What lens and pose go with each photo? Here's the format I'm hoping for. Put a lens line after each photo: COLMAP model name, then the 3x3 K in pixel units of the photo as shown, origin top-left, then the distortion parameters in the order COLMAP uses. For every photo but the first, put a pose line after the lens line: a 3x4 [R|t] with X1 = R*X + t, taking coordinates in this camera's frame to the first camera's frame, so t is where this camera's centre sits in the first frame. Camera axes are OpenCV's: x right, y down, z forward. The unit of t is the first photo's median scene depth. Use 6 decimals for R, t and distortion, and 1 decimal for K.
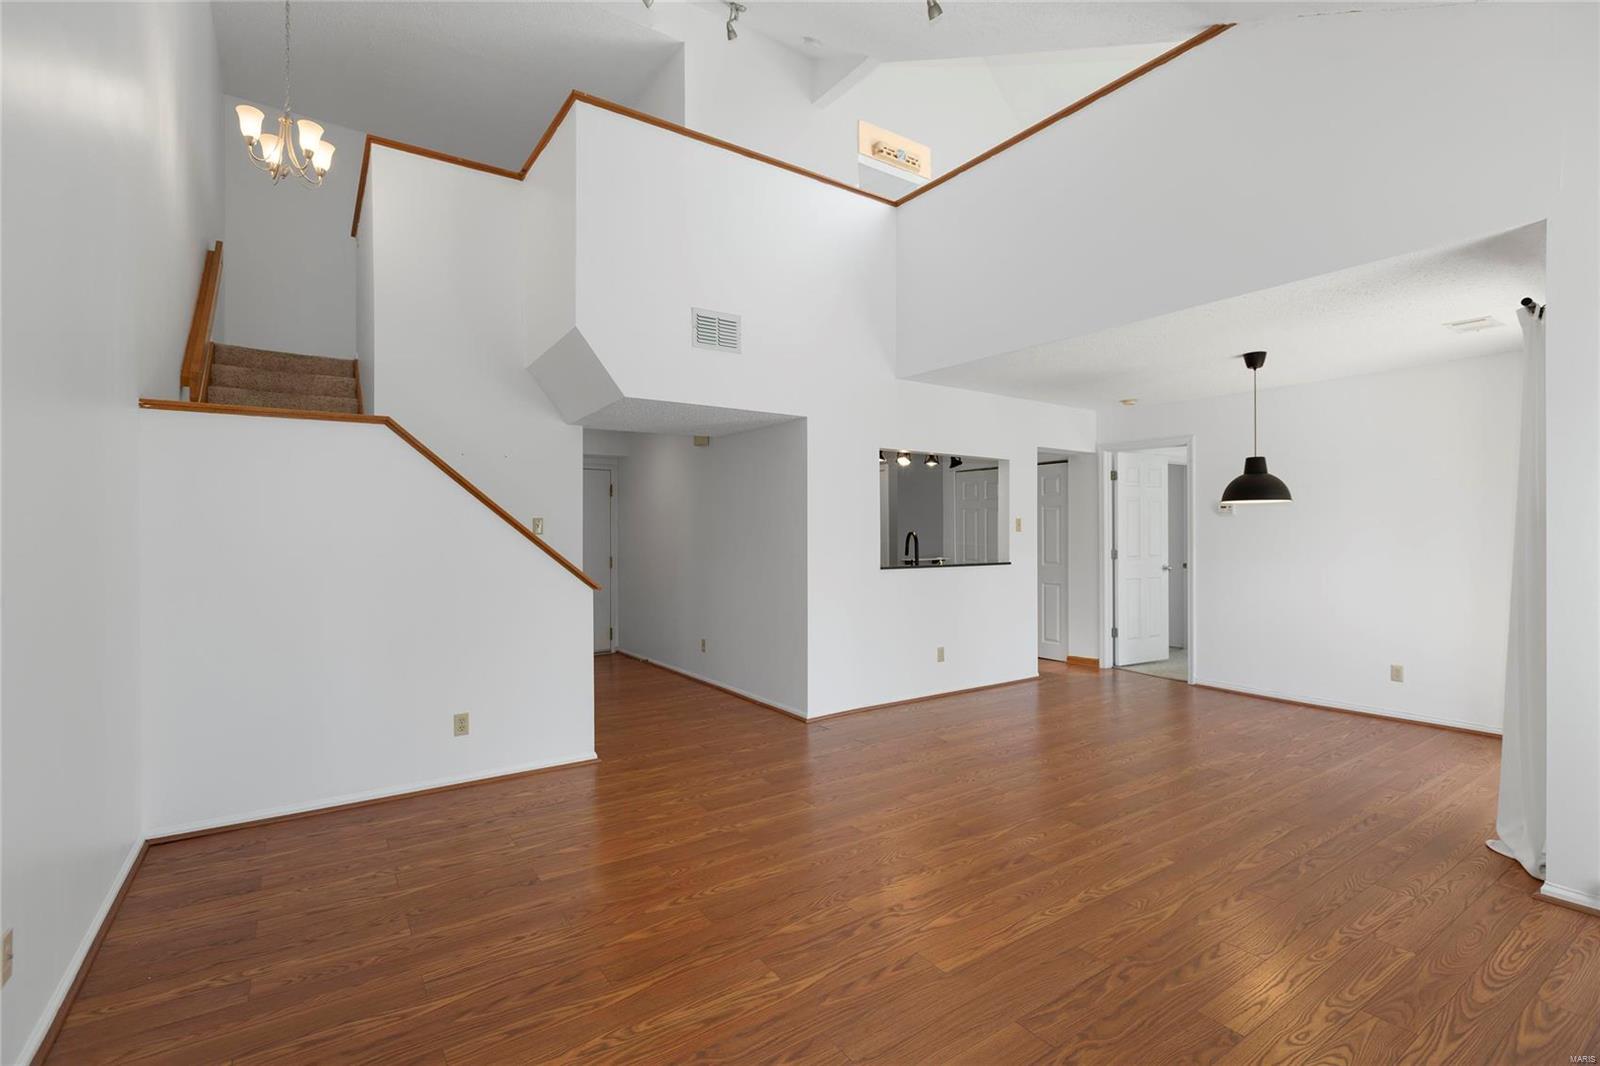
lens RADIAL K [[719.6, 0, 795.5], [0, 719.6, 529.3], [0, 0, 1]] dist [-0.021571, 0.000914]
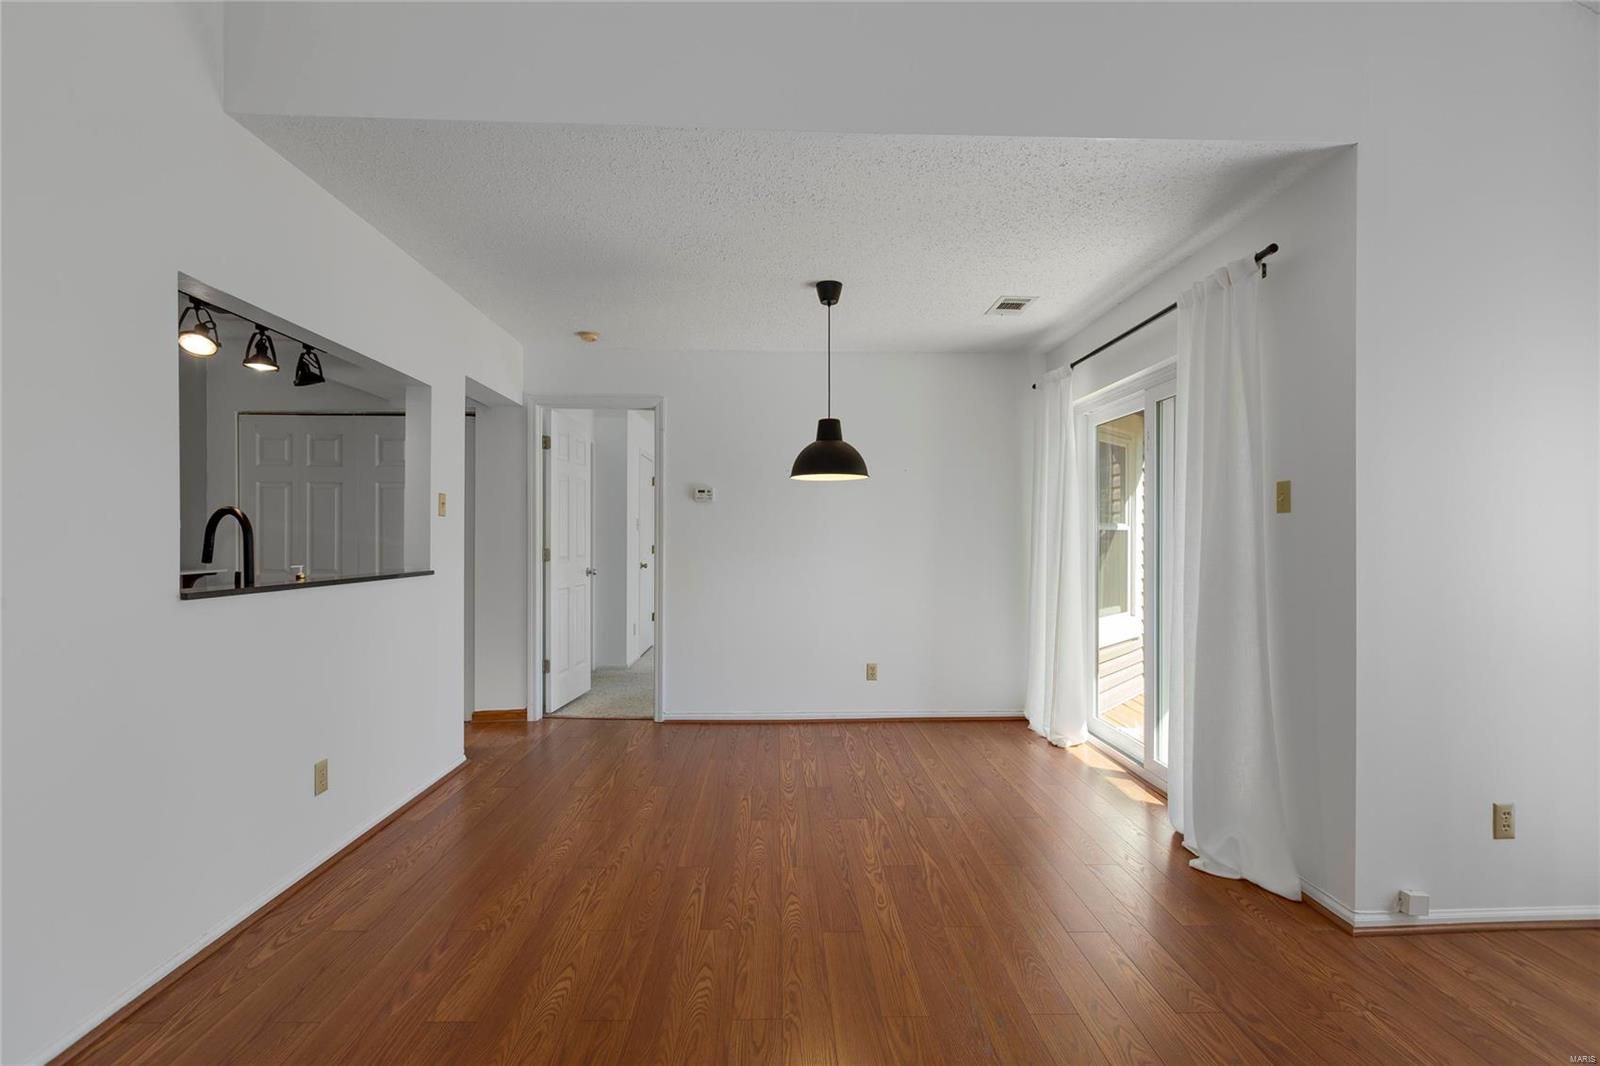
lens RADIAL K [[719.6, 0, 807.7], [0, 719.6, 536.8], [0, 0, 1]] dist [-0.021571, 0.000914]
pose [[0.528666, 0.002916, 0.848825, -0.015438], [-0.002456, 0.999995, -0.001906, 0.019427], [-0.848827, -0.001077, 0.528670, 0.448350]]
